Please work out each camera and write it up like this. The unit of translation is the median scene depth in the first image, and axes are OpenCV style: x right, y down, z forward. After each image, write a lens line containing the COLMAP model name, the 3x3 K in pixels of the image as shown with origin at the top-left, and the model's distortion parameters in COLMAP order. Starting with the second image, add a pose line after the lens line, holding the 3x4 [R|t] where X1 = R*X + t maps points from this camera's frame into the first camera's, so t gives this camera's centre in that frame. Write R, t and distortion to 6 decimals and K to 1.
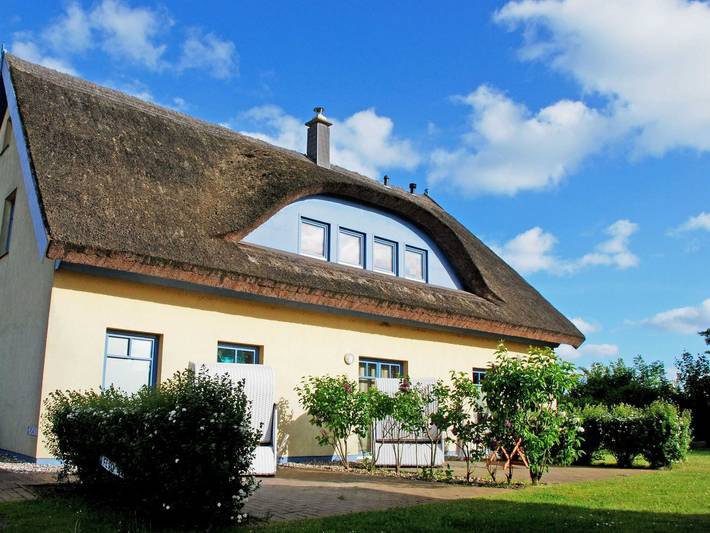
lens RADIAL K [[608.6, 0, 355.0], [0, 608.6, 266.5], [0, 0, 1]] dist [-0.197576, 0.100440]
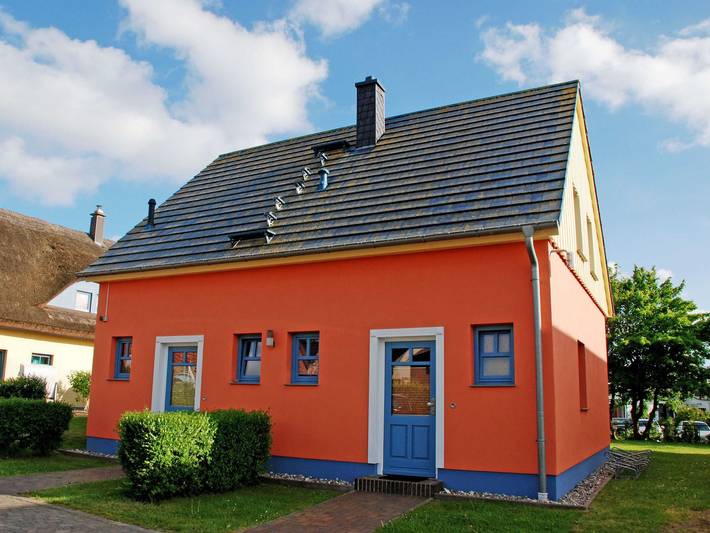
lens RADIAL K [[608.6, 0, 355.0], [0, 608.6, 266.5], [0, 0, 1]] dist [-0.197576, 0.100440]
pose [[0.946779, 0.084190, 0.310678, 0.198728], [-0.094205, 0.995402, 0.017345, -0.318761], [-0.307789, -0.045689, 0.950357, -1.273037]]
